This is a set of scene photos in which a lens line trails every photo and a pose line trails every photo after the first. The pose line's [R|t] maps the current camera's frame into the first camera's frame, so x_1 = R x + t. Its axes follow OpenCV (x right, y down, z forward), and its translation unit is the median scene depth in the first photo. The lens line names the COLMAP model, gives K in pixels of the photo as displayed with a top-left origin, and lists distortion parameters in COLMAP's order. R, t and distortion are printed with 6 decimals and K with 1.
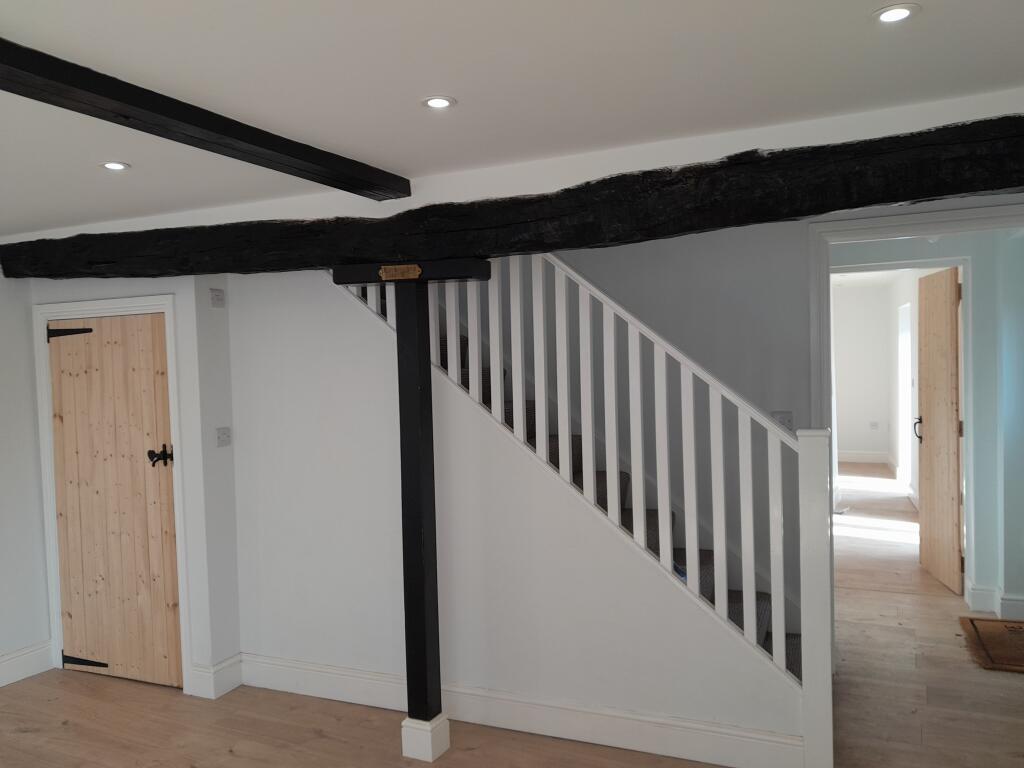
lens RADIAL K [[809.1, 0, 512.7], [0, 809.1, 385.0], [0, 0, 1]] dist [-0.001252, -0.001274]
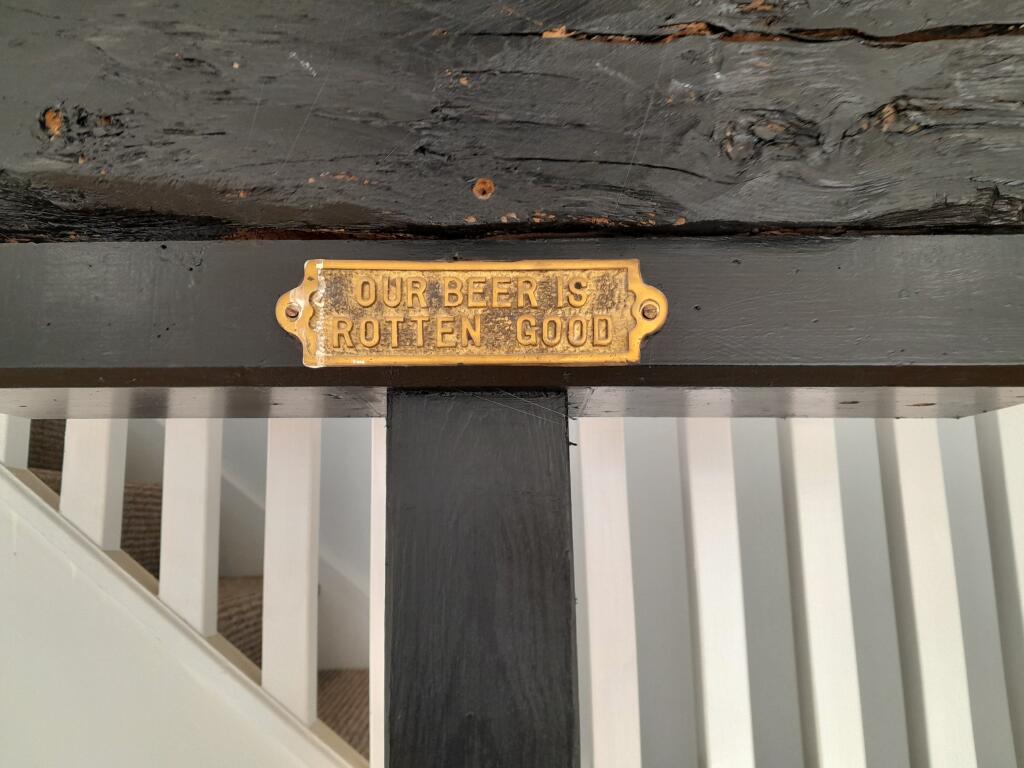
lens RADIAL K [[809.1, 0, 510.7], [0, 809.1, 382.5], [0, 0, 1]] dist [-0.001252, -0.001274]
pose [[0.906865, 0.067005, 0.416061, -0.185840], [0.013857, 0.982004, -0.188350, -0.103379], [-0.421194, 0.176573, 0.889616, 0.877984]]
